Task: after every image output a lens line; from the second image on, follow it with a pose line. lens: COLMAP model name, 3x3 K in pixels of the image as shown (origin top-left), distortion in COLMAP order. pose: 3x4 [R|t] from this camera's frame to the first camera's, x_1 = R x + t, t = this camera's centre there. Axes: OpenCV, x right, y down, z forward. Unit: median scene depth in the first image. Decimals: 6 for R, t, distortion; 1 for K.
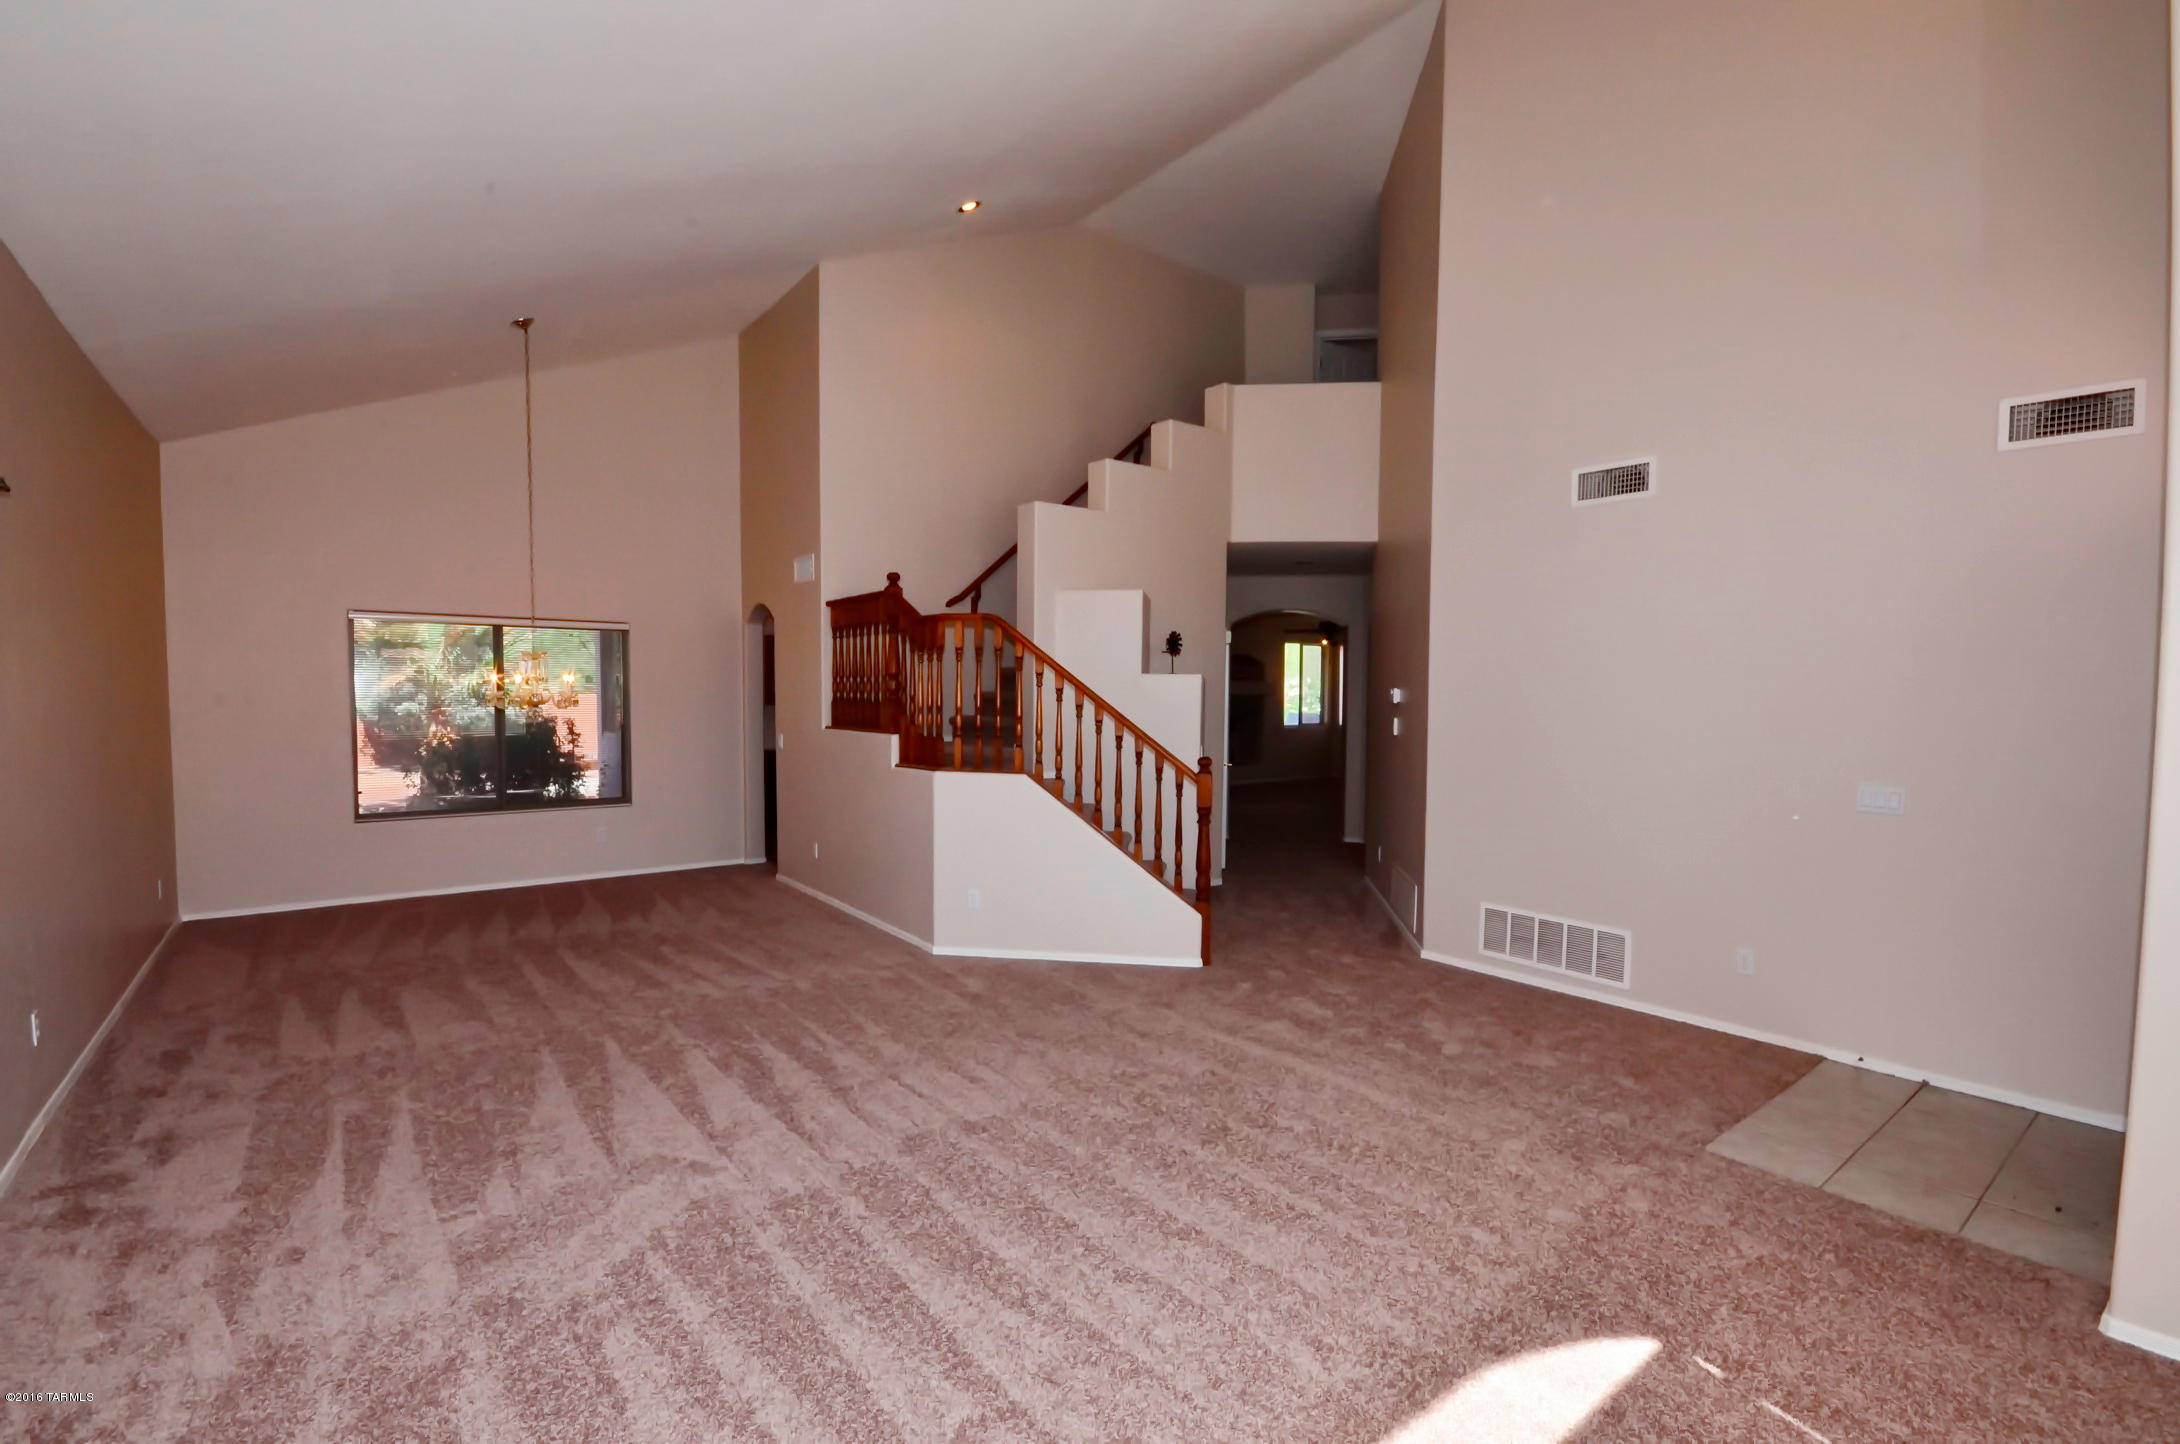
lens RADIAL K [[955.3, 0, 1086.8], [0, 955.3, 735.9], [0, 0, 1]] dist [0.014344, -0.013423]
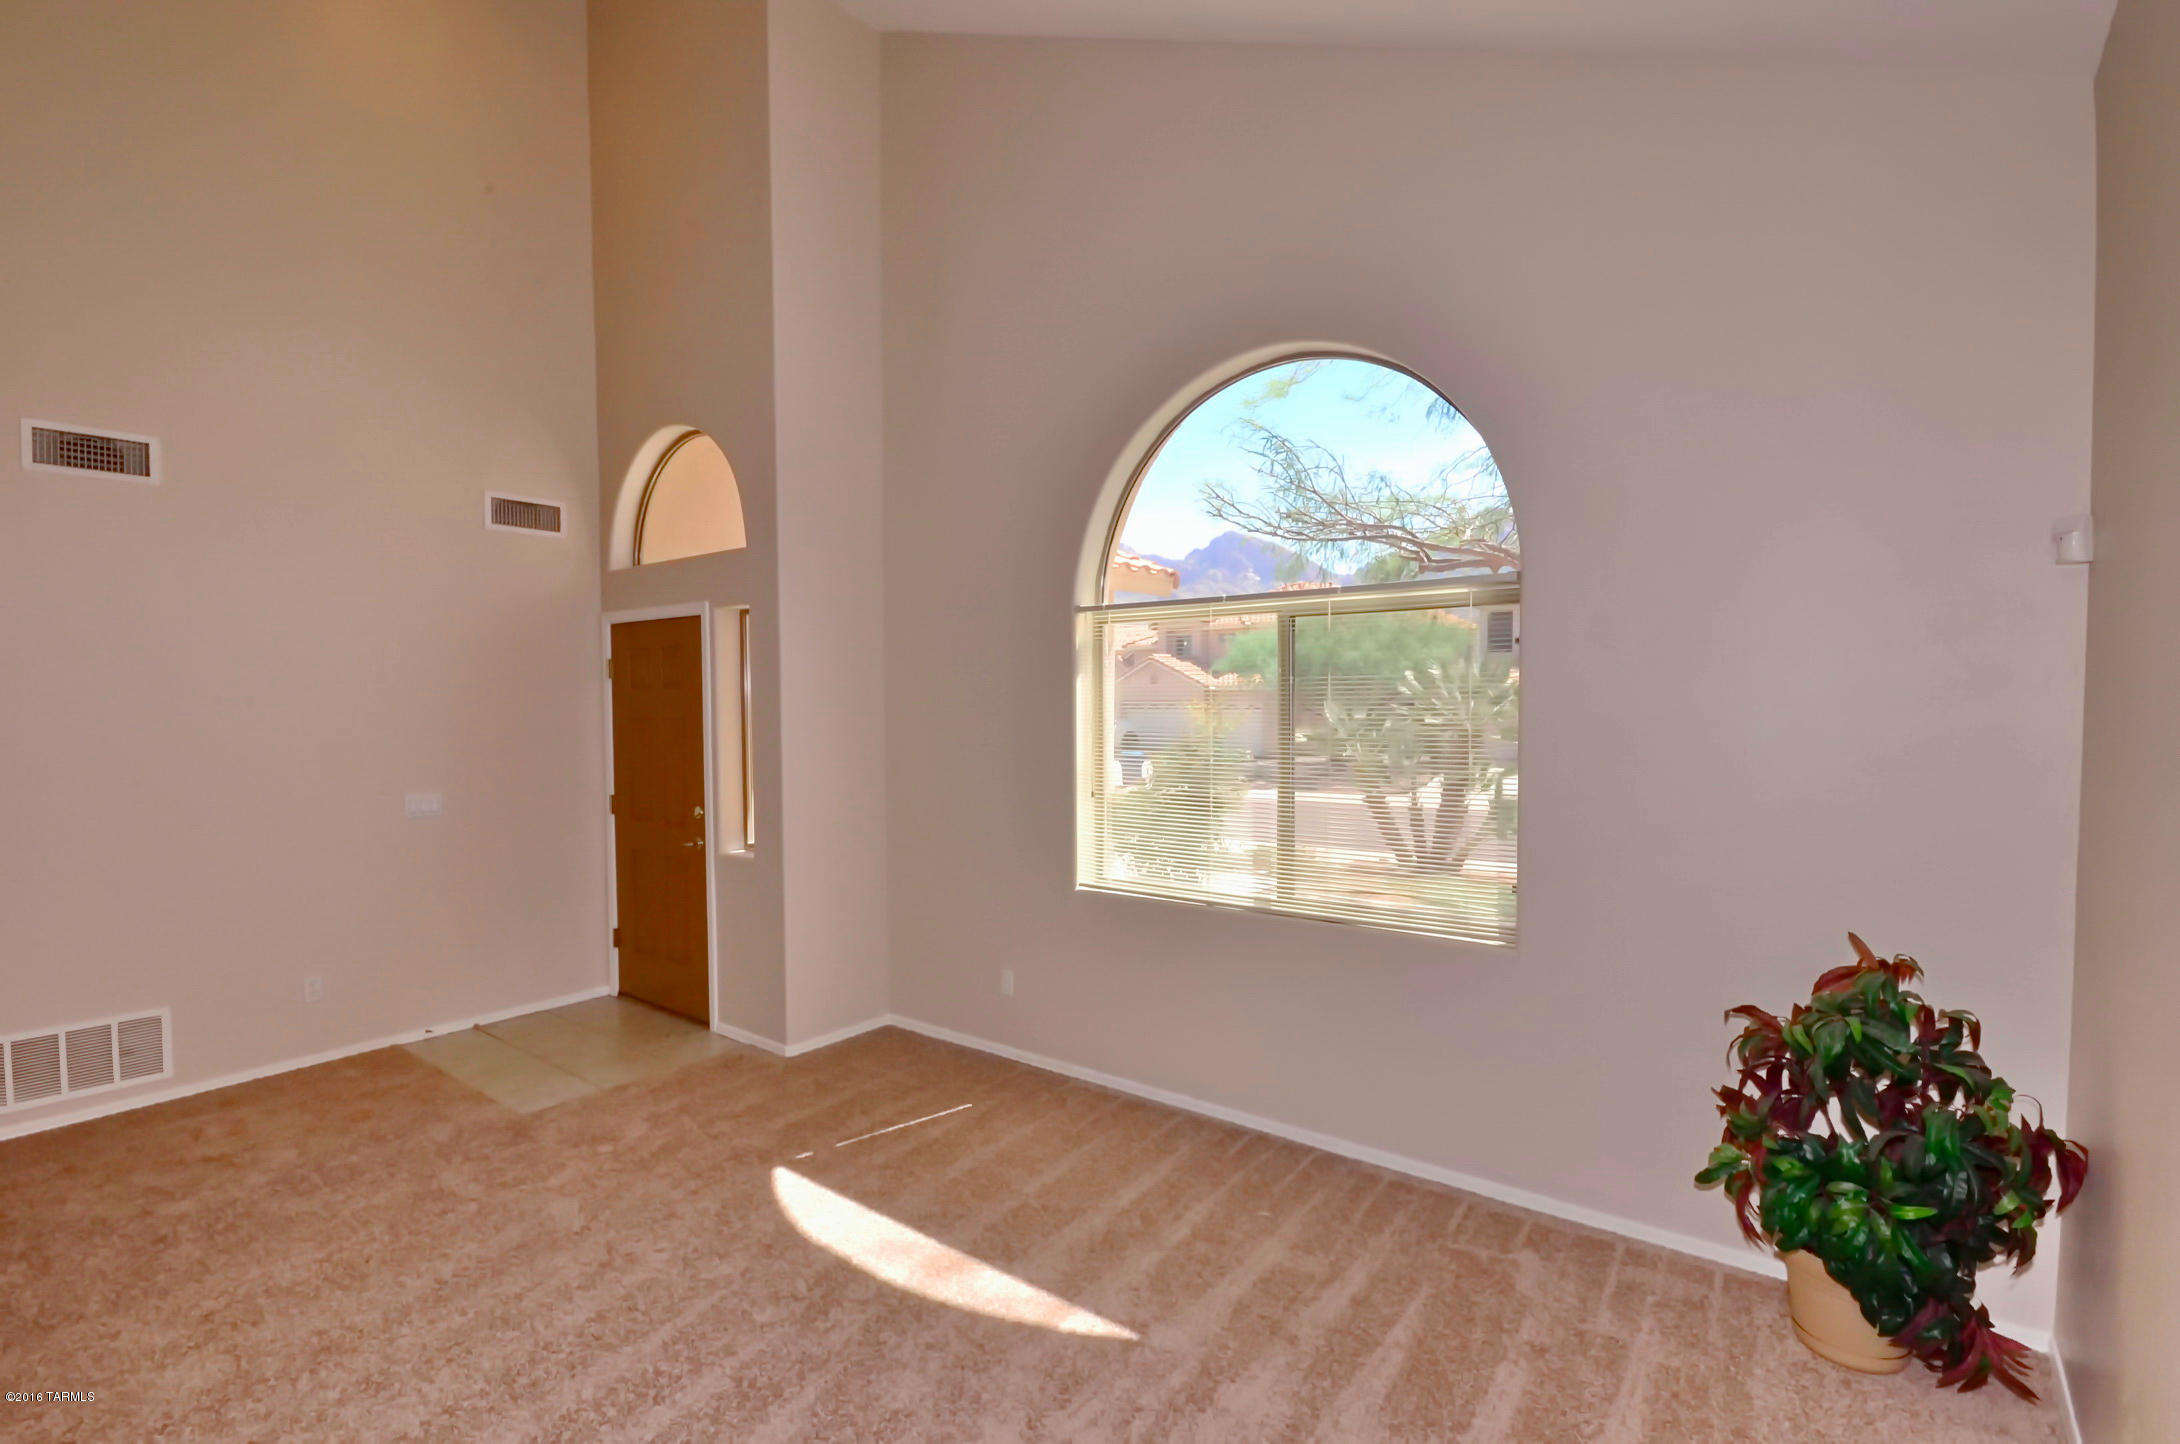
lens RADIAL K [[1011.9, 0, 1090.6], [0, 1011.9, 743.6], [0, 0, 1]] dist [0.014213, -0.013414]
pose [[-0.250293, -0.041355, 0.967287, -0.460151], [0.059197, 0.996564, 0.057924, -0.025165], [-0.966359, 0.071758, -0.246985, 0.423754]]
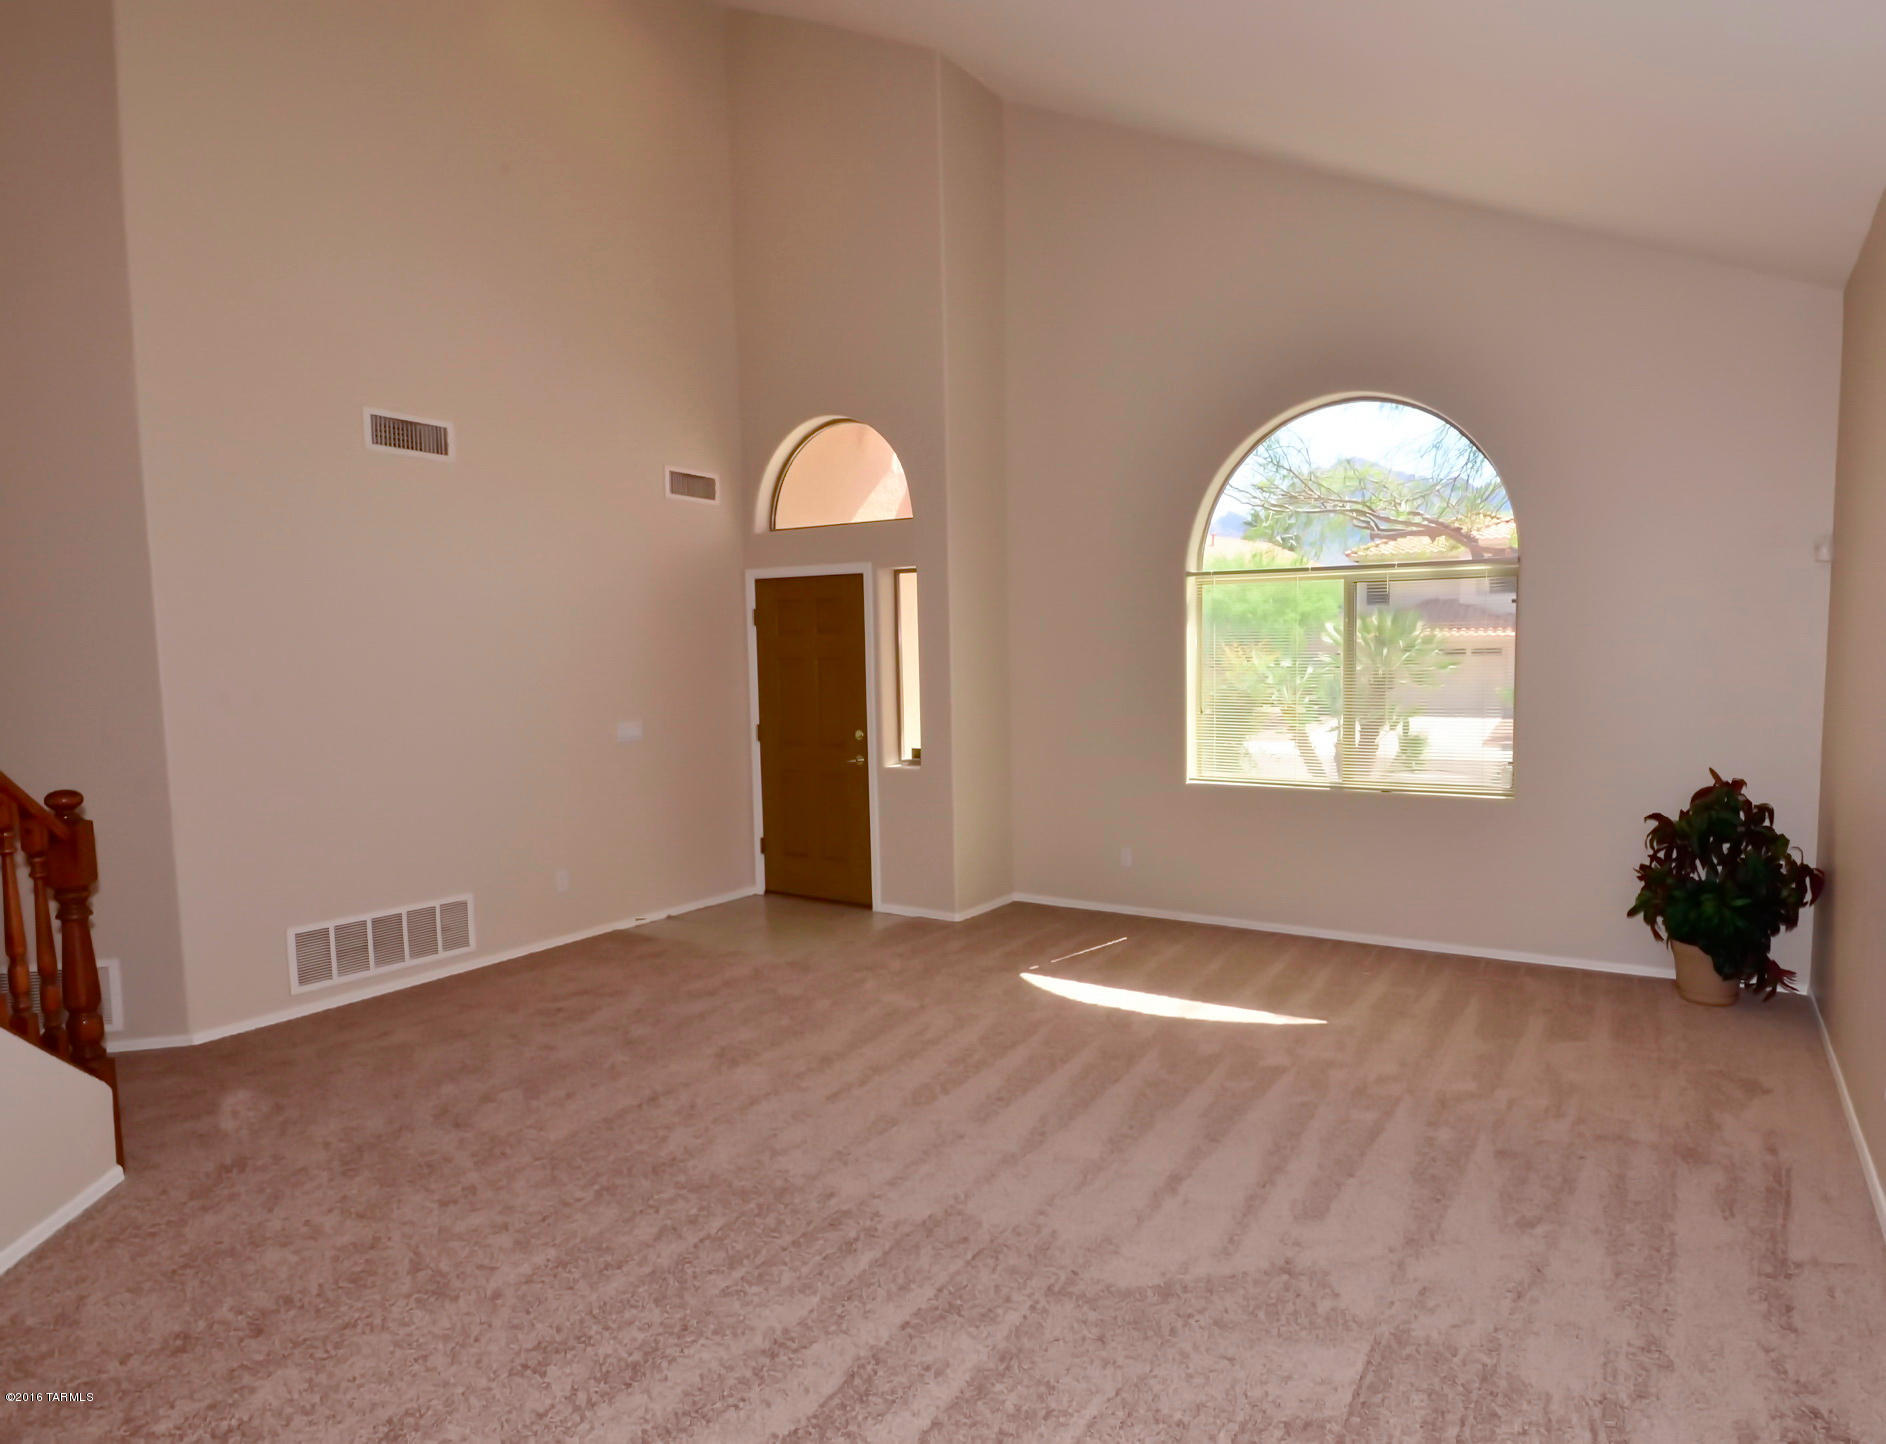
lens RADIAL K [[1064.9, 0, 1138.2], [0, 1064.9, 741.5], [0, 0, 1]] dist [0.004923, 0.000786]
pose [[-0.415907, -0.074037, 0.906388, -0.719705], [0.057455, 0.992550, 0.107439, -0.034143], [-0.907590, 0.096761, -0.408555, 0.792282]]
